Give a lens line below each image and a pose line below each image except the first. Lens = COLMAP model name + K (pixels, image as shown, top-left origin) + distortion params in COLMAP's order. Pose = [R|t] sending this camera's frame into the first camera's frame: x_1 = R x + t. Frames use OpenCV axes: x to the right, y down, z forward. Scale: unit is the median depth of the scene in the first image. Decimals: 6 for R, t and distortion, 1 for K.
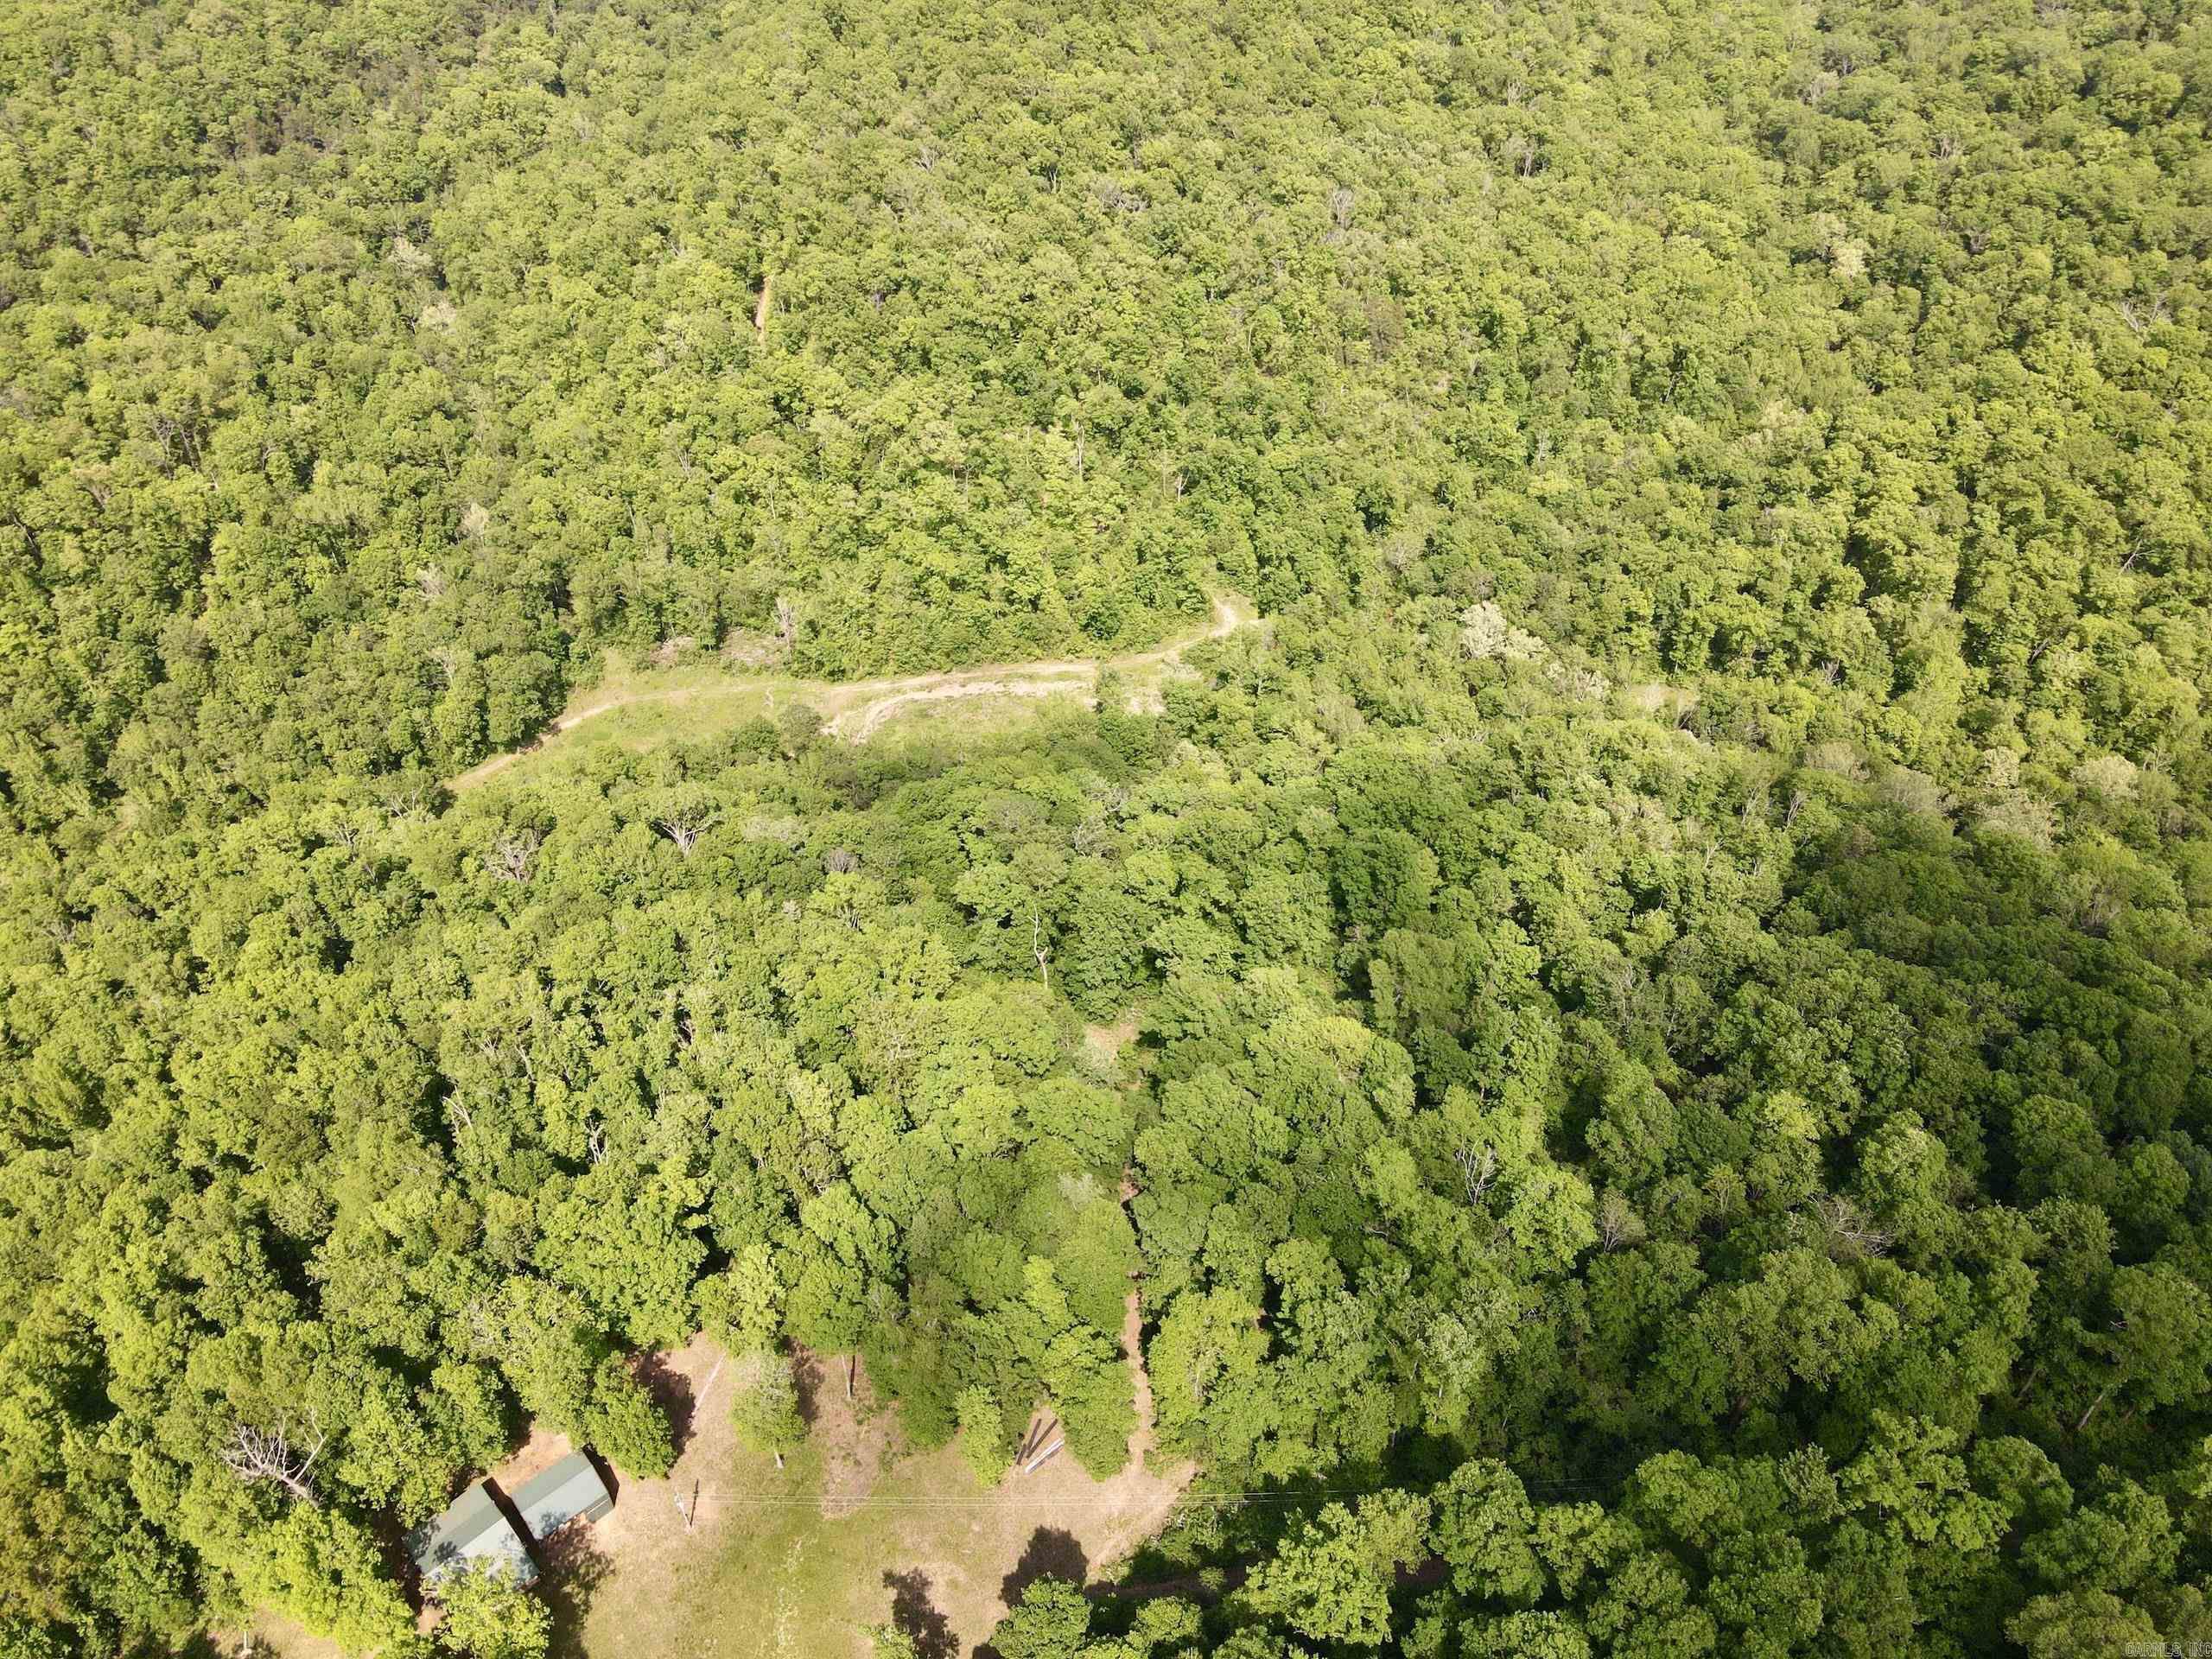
lens RADIAL K [[1635.4, 0, 1106.0], [0, 1635.4, 829.5], [0, 0, 1]] dist [0.009940, 0.014573]
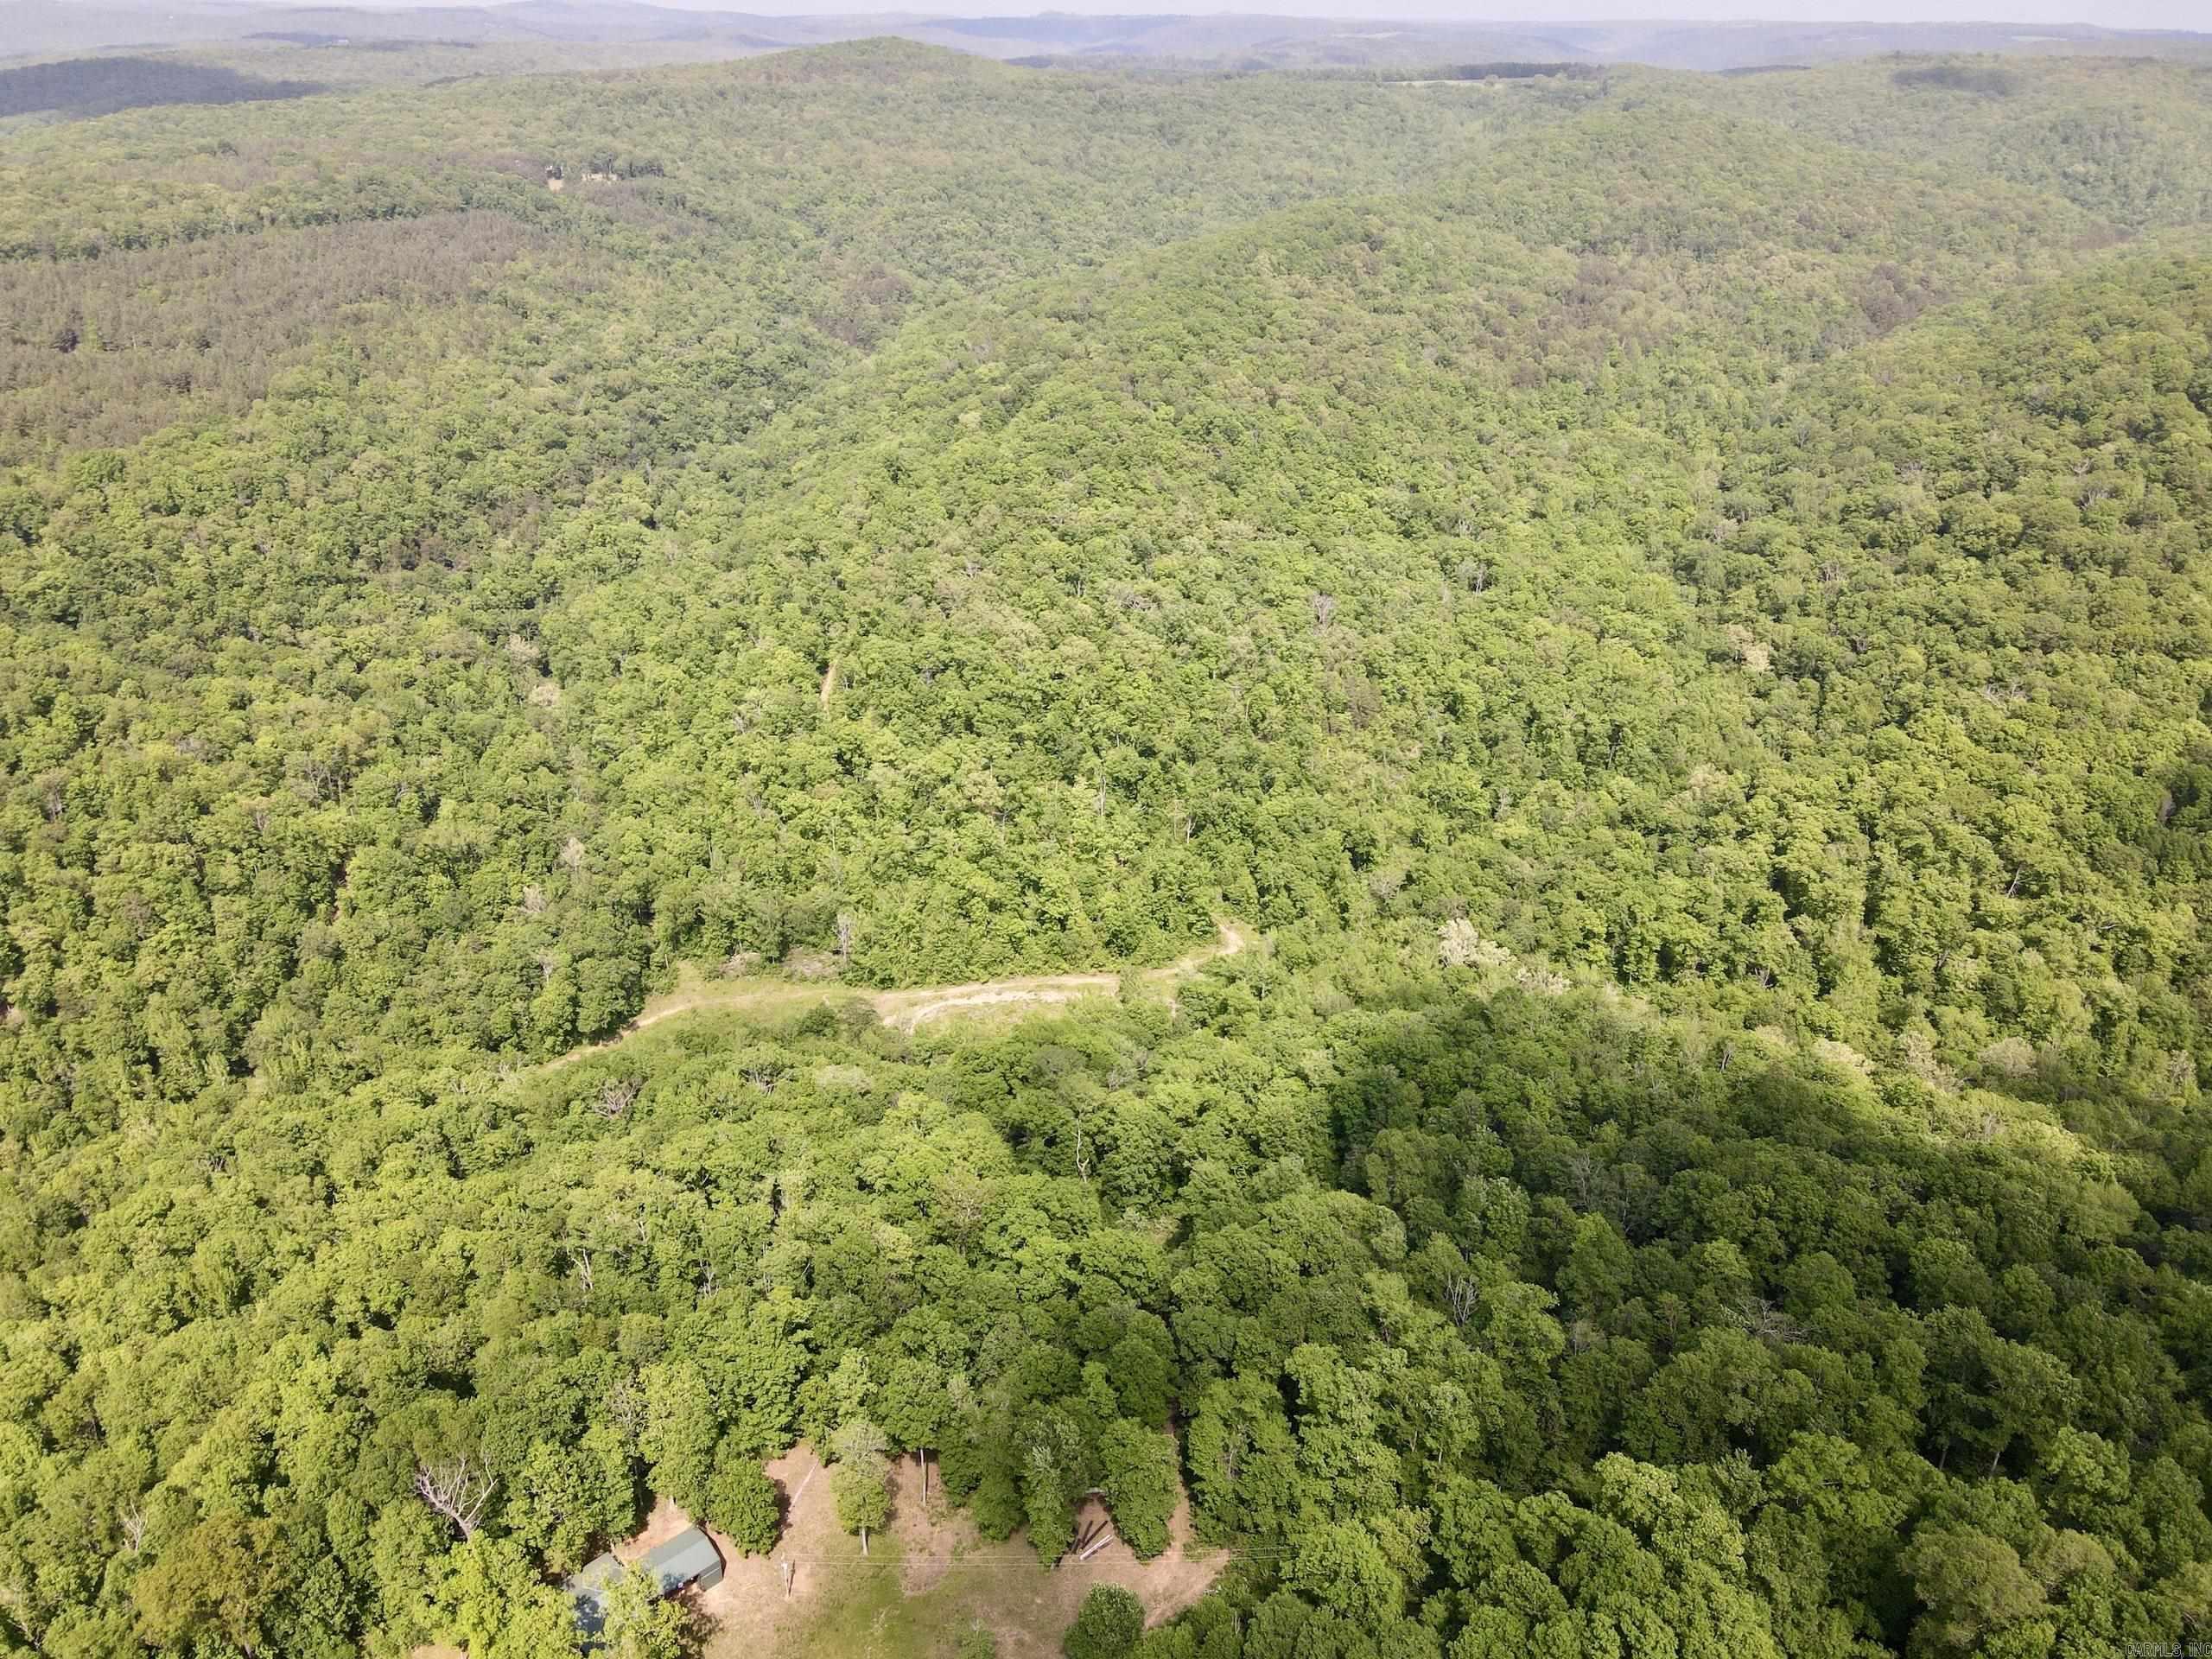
lens RADIAL K [[1645.4, 0, 1106.0], [0, 1645.4, 829.5], [0, 0, 1]] dist [-0.029385, 0.116781]
pose [[0.999964, 0.007036, 0.004643, -0.018456], [-0.005576, 0.965104, -0.261808, 0.093321], [-0.006323, 0.261773, 0.965109, -0.111017]]
